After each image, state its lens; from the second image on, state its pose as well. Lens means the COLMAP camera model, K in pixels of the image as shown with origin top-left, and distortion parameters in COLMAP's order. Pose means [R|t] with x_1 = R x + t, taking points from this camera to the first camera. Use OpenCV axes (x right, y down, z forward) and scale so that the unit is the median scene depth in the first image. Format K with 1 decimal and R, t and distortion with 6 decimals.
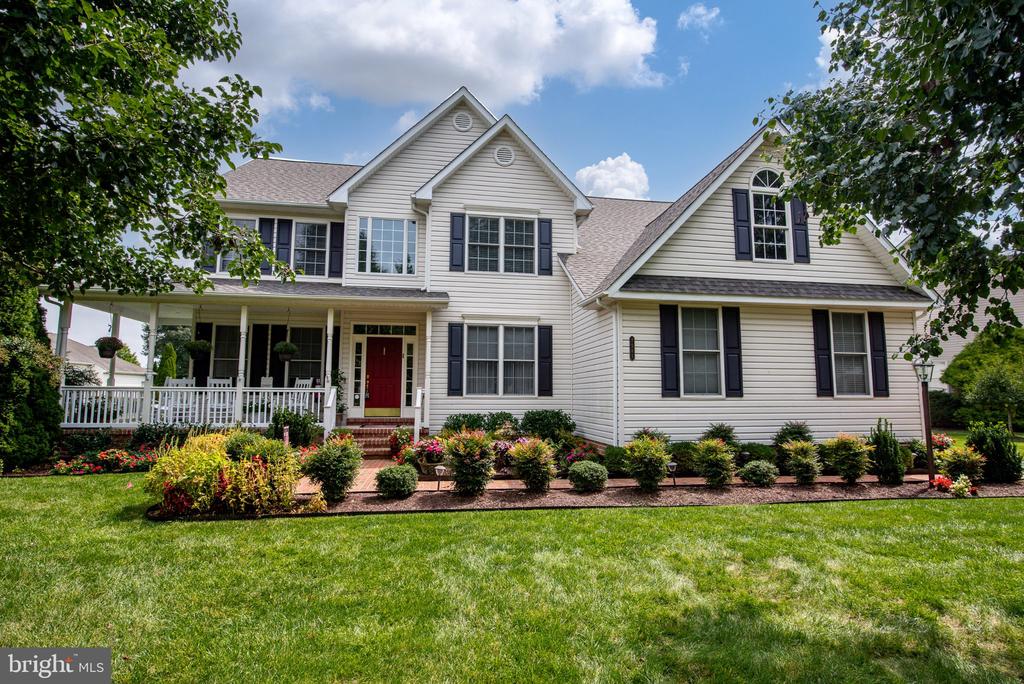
lens RADIAL K [[546.8, 0, 512.0], [0, 546.8, 342.0], [0, 0, 1]] dist [-0.001884, -0.000240]
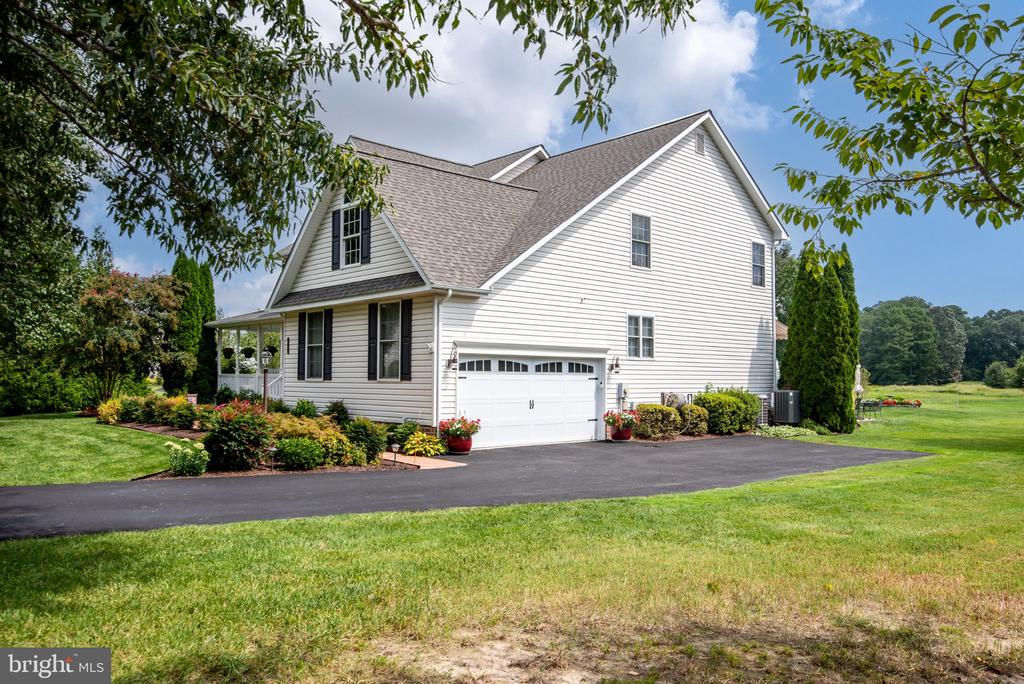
lens RADIAL K [[767.0, 0, 512.0], [0, 767.0, 342.0], [0, 0, 1]] dist [0.003673, 0.000375]
pose [[0.548299, -0.042757, -0.835189, 2.045902], [0.081073, 0.996706, 0.002198, 0.040497], [0.832343, -0.068916, 0.549959, 0.366463]]
